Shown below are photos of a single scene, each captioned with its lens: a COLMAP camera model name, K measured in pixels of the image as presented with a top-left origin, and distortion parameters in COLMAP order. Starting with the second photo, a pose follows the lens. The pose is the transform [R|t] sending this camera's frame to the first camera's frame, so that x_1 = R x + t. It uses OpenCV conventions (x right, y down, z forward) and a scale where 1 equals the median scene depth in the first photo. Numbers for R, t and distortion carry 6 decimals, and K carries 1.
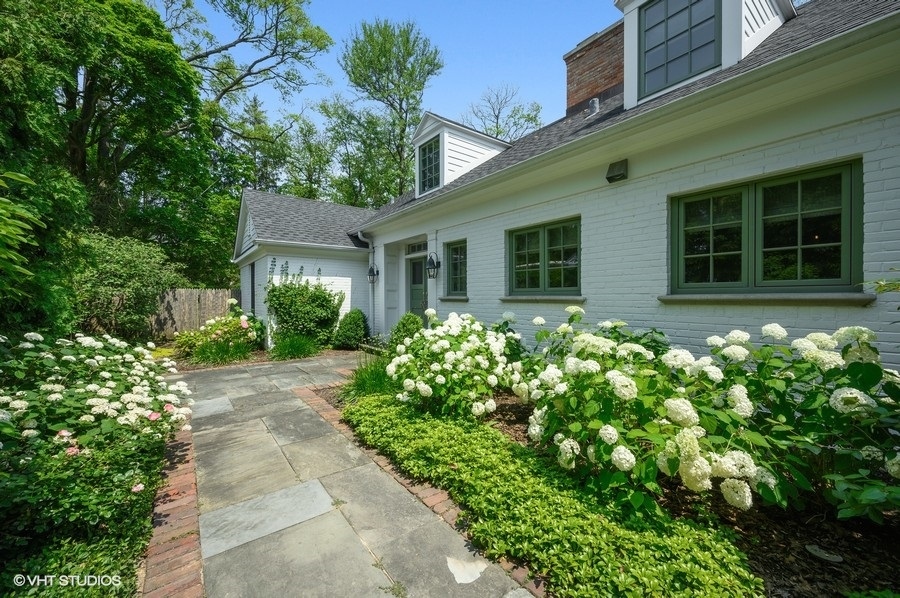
lens RADIAL K [[350.4, 0, 450.2], [0, 350.4, 298.4], [0, 0, 1]] dist [0.000683, 0.000118]
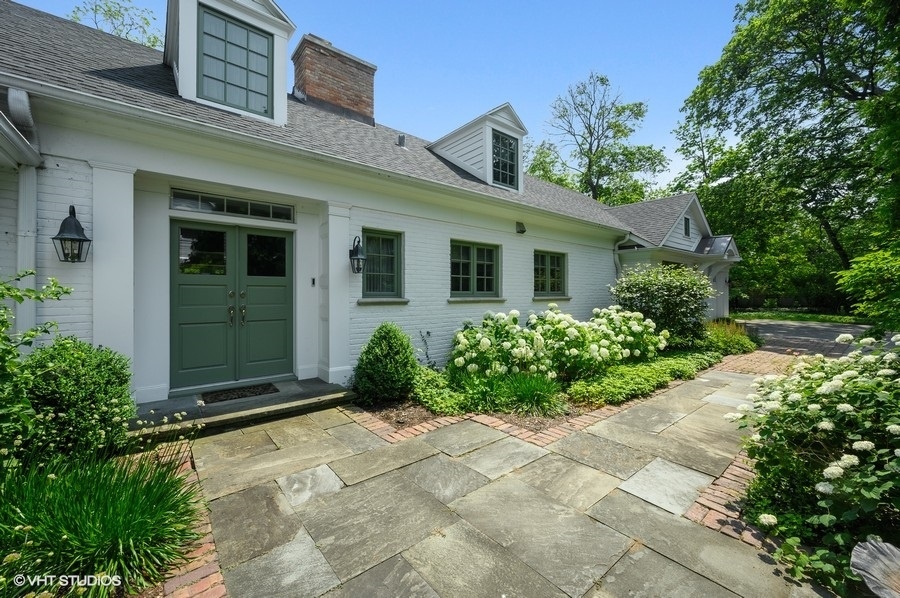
lens RADIAL K [[350.4, 0, 448.5], [0, 350.4, 298.7], [0, 0, 1]] dist [0.000683, 0.000118]
pose [[-0.032502, 0.006036, 0.999453, -0.602247], [0.004184, 0.999974, -0.005903, 0.001370], [-0.999463, 0.003990, -0.032527, 0.664137]]
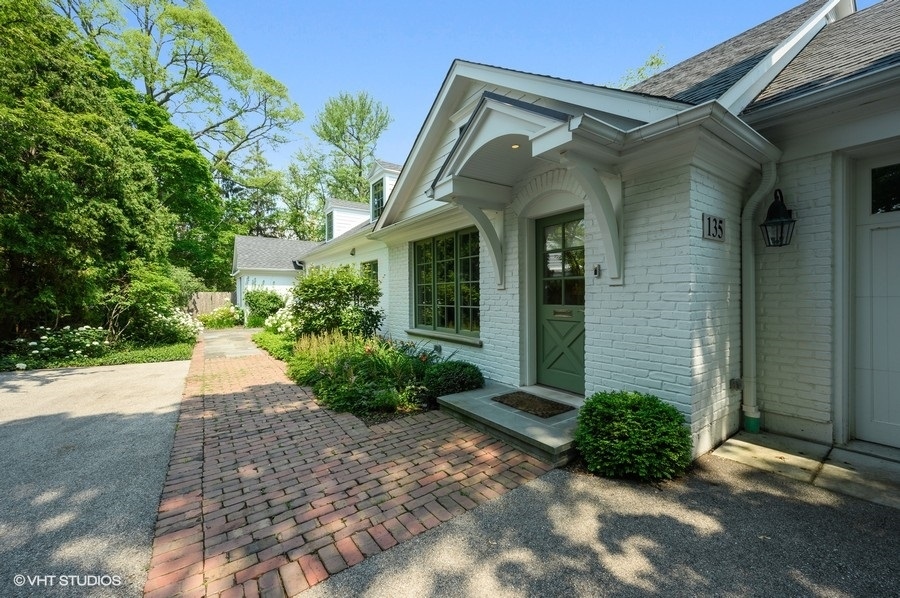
lens RADIAL K [[350.4, 0, 449.2], [0, 350.4, 296.9], [0, 0, 1]] dist [0.000683, 0.000118]
pose [[0.999165, -0.002483, -0.040770, 0.626893], [0.002610, 0.999992, 0.003060, -0.006634], [0.040762, -0.003164, 0.999164, -0.810162]]
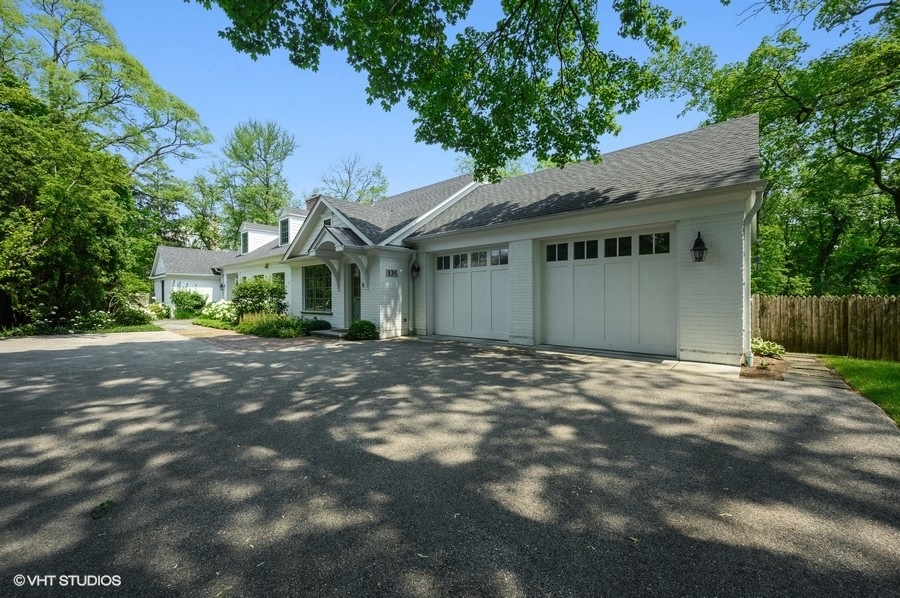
lens RADIAL K [[350.4, 0, 450.4], [0, 350.4, 298.0], [0, 0, 1]] dist [0.000683, 0.000118]
pose [[0.979340, -0.000983, 0.202218, 0.830186], [0.001255, 0.999998, -0.001217, 0.013040], [-0.202216, 0.001446, 0.979340, -1.664154]]
